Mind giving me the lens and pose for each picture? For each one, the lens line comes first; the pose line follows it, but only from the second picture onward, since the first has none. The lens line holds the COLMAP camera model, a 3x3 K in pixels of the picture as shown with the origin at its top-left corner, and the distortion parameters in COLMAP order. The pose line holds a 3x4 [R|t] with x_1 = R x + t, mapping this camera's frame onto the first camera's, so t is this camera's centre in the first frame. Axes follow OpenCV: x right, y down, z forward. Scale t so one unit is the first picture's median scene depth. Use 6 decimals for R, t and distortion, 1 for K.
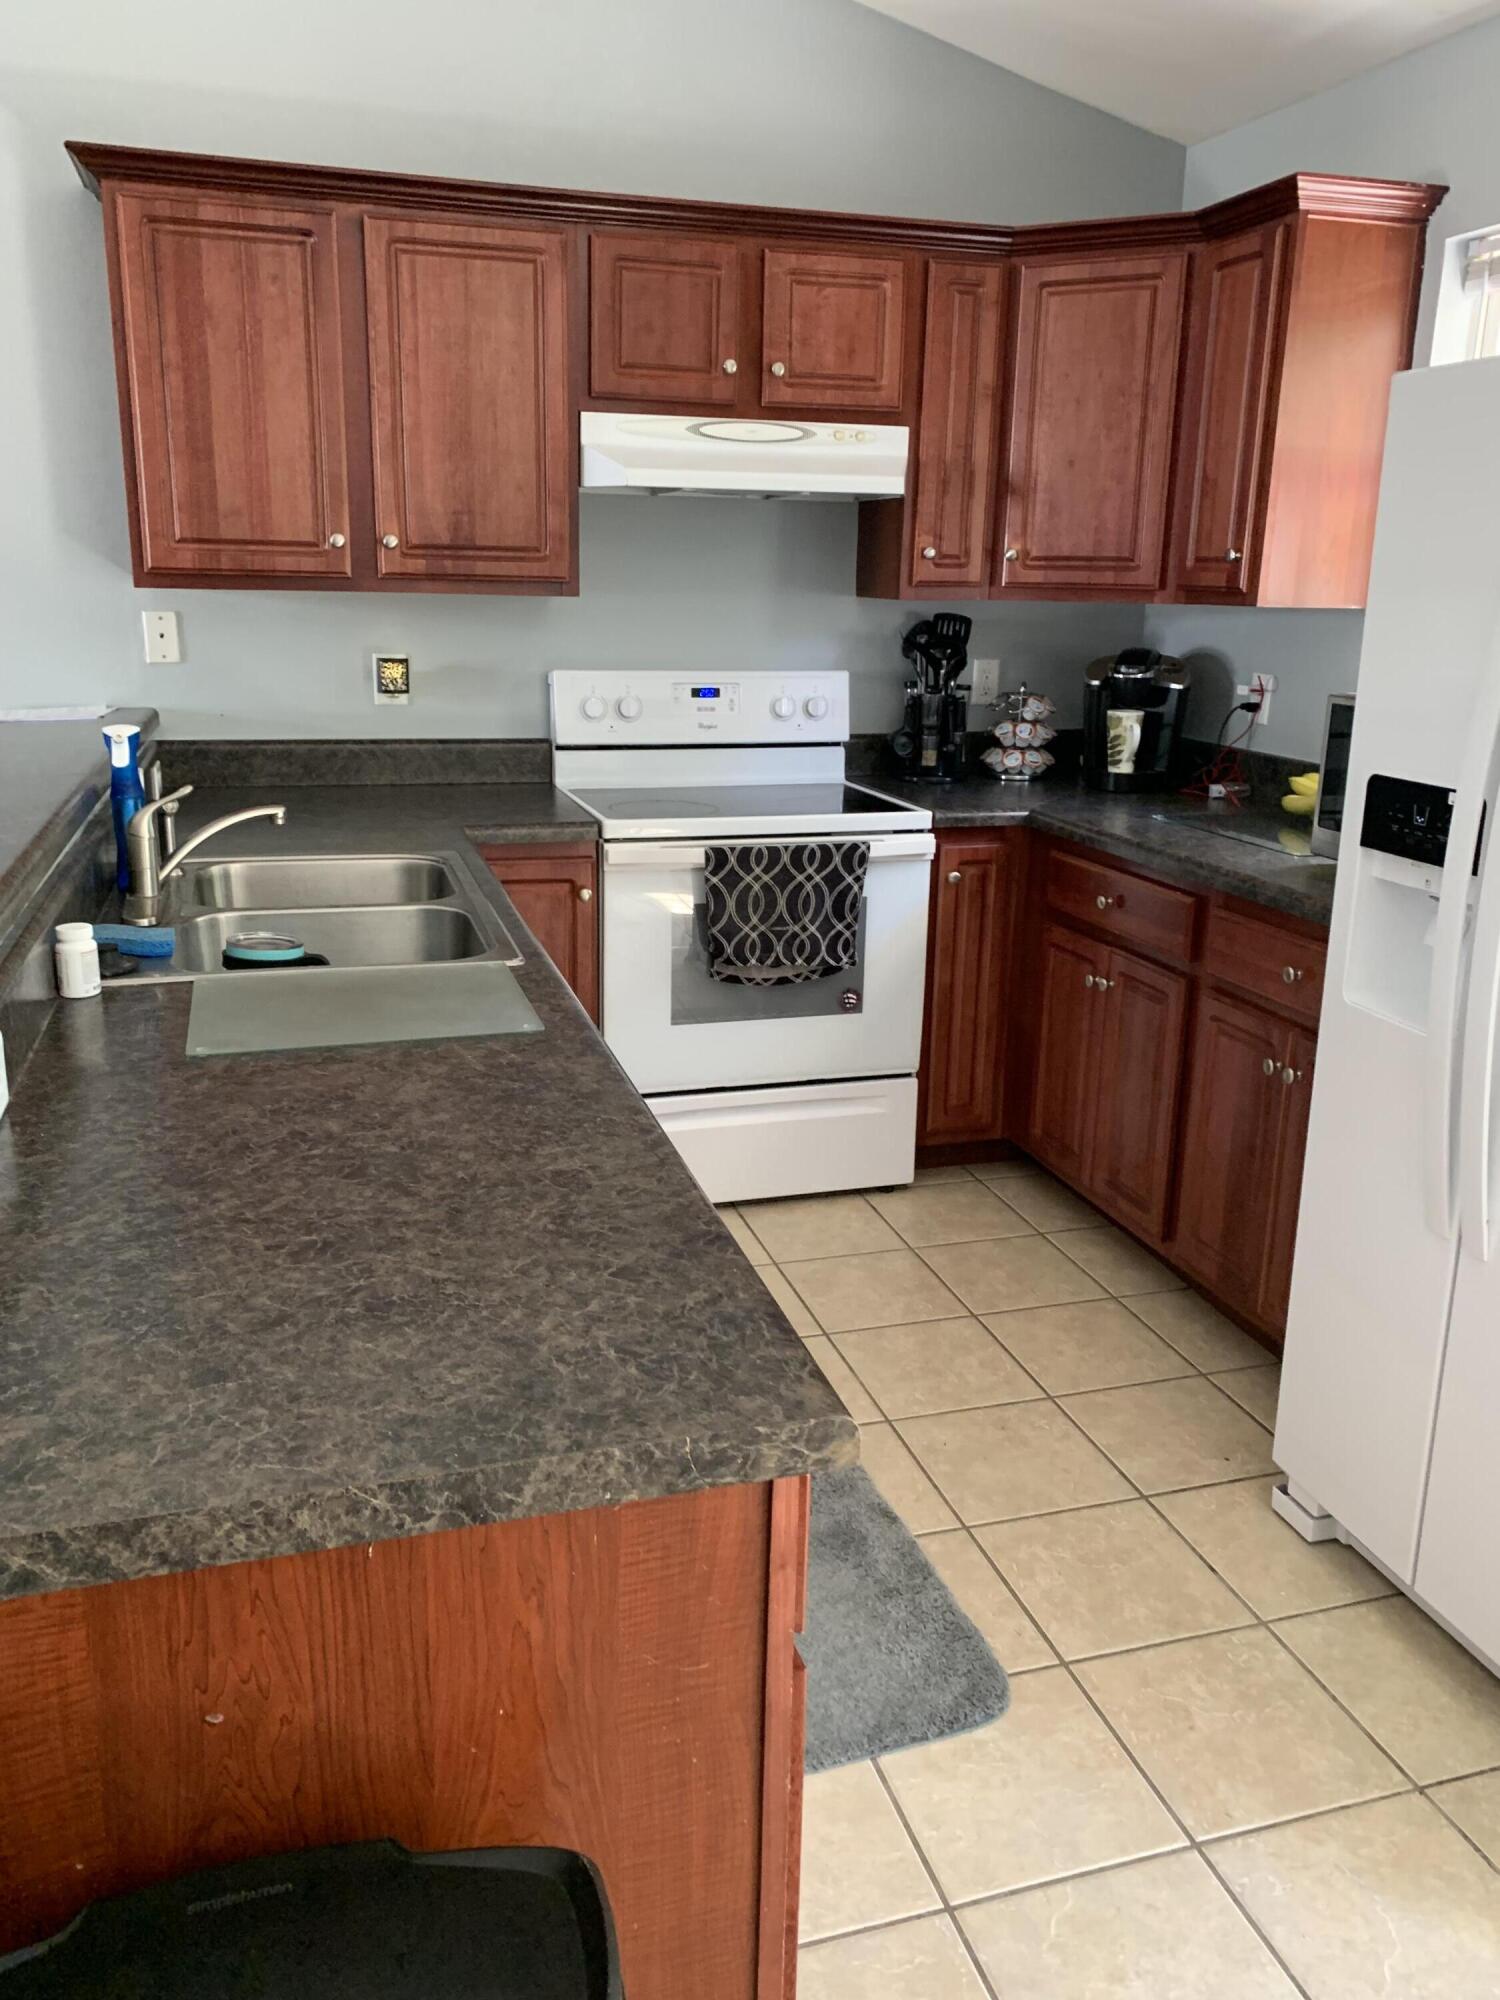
lens RADIAL K [[1501.1, 0, 750.0], [0, 1501.1, 1000.0], [0, 0, 1]] dist [0.040463, -0.055278]
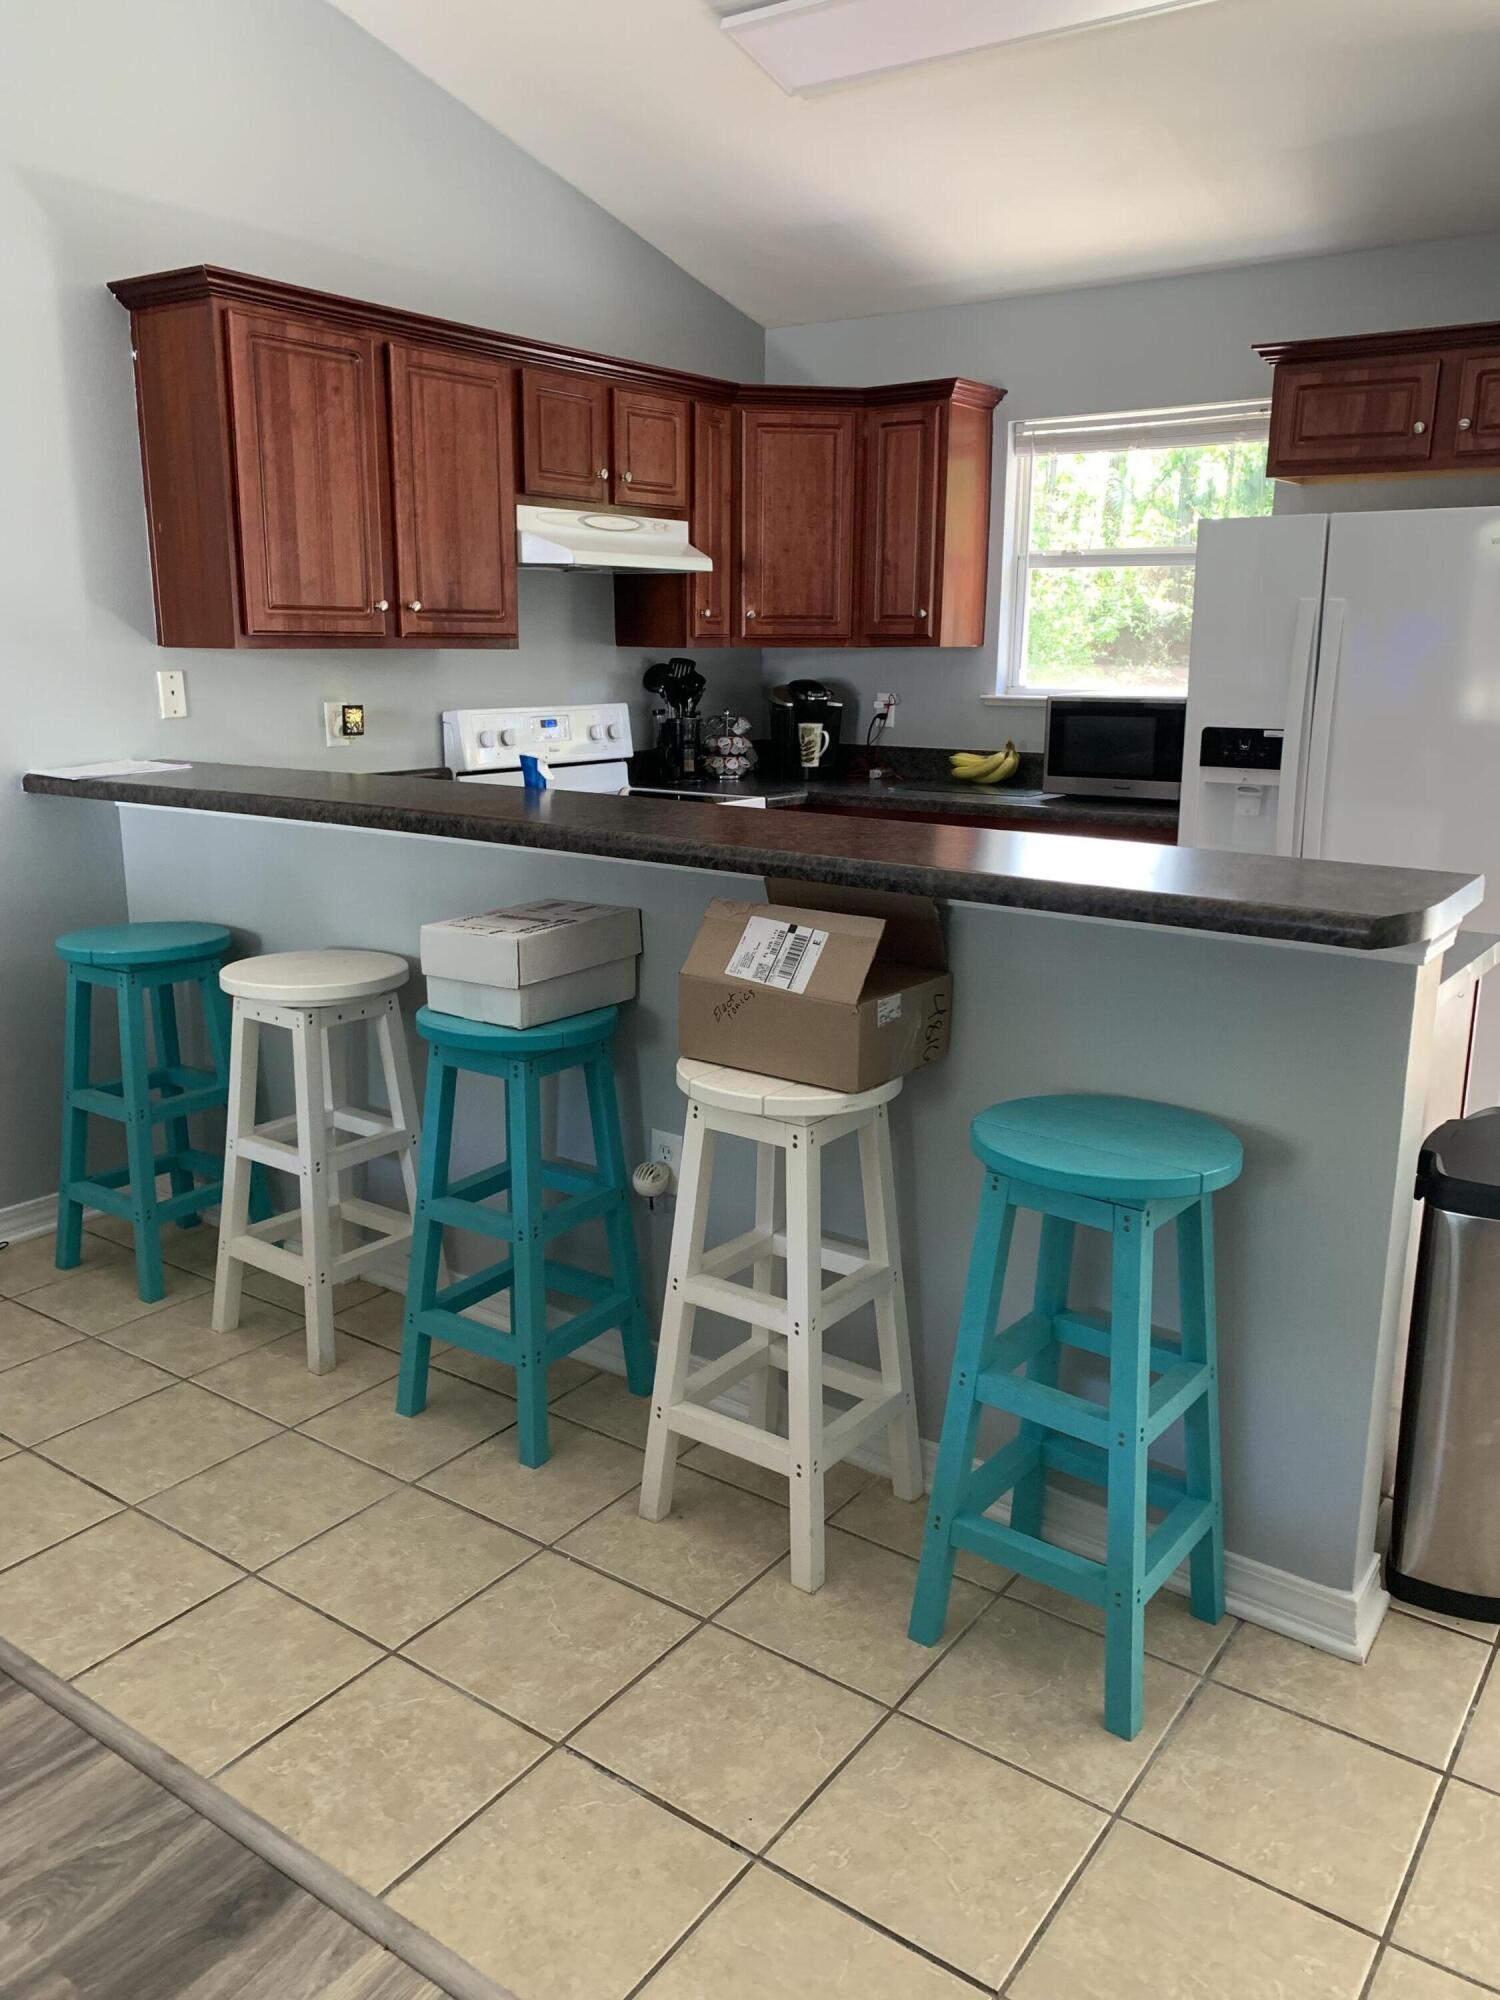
lens RADIAL K [[1511.5, 0, 750.0], [0, 1511.5, 1000.0], [0, 0, 1]] dist [0.065965, -0.169359]
pose [[0.797929, -0.154107, 0.582719, -0.744835], [0.171937, 0.984791, 0.025003, 0.020540], [-0.577709, 0.080240, 0.812289, -0.112093]]
